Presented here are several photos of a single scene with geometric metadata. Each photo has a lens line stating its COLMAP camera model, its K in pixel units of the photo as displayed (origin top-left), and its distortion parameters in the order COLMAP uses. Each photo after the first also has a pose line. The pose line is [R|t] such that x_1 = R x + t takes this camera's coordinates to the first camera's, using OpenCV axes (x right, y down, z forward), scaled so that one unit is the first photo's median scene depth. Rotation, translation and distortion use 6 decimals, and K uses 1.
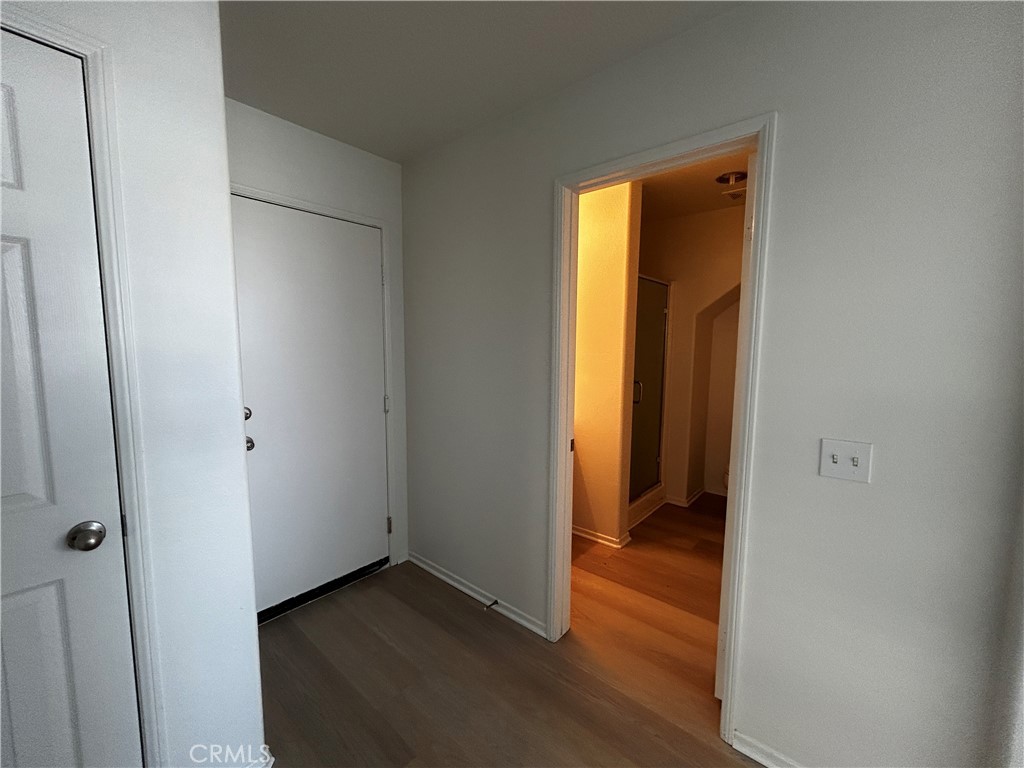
lens RADIAL K [[415.2, 0, 512.0], [0, 415.2, 384.0], [0, 0, 1]] dist [0.000266, 0.000173]
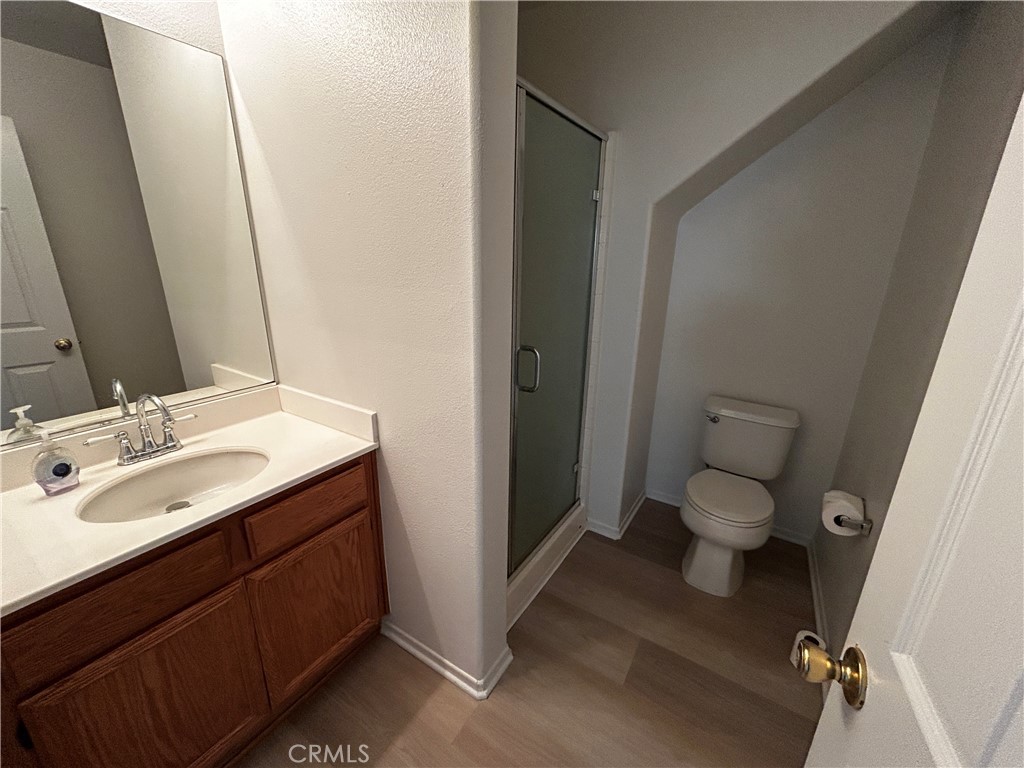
lens RADIAL K [[415.2, 0, 512.0], [0, 415.2, 384.0], [0, 0, 1]] dist [0.000266, 0.000173]
pose [[0.990520, -0.034634, 0.132932, 0.190534], [0.007520, 0.979914, 0.199278, -0.050935], [-0.137164, -0.196389, 0.970885, 0.470686]]
